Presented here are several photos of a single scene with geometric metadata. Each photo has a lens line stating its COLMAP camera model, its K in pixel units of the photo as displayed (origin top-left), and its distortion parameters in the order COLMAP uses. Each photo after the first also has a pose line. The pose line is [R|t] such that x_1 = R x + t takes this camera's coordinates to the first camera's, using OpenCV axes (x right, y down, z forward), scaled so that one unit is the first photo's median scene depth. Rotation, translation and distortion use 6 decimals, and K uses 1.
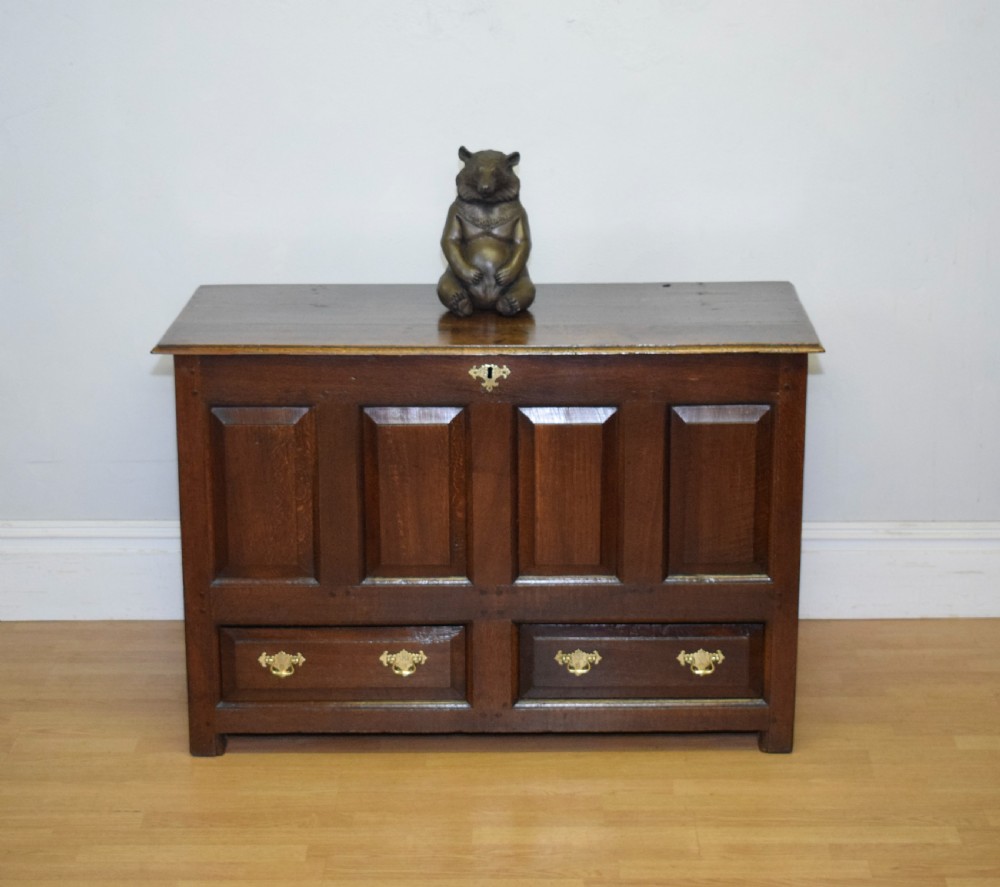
lens RADIAL K [[2339.3, 0, 519.0], [0, 2339.3, 443.4], [0, 0, 1]] dist [-0.002897, -0.048289]
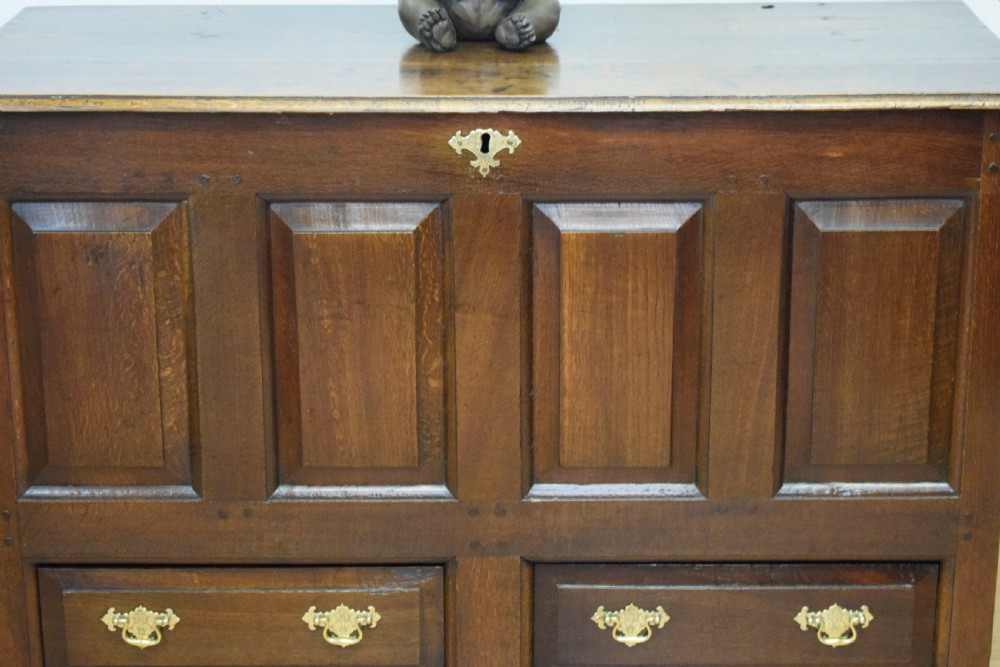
lens RADIAL K [[2286.9, 0, 500.0], [0, 2286.9, 333.5], [0, 0, 1]] dist [-0.032617, 0.016567]
pose [[0.999981, 0.001550, -0.005894, -0.005215], [-0.001279, 0.998951, 0.045772, -0.008696], [0.005959, -0.045764, 0.998935, 0.417289]]
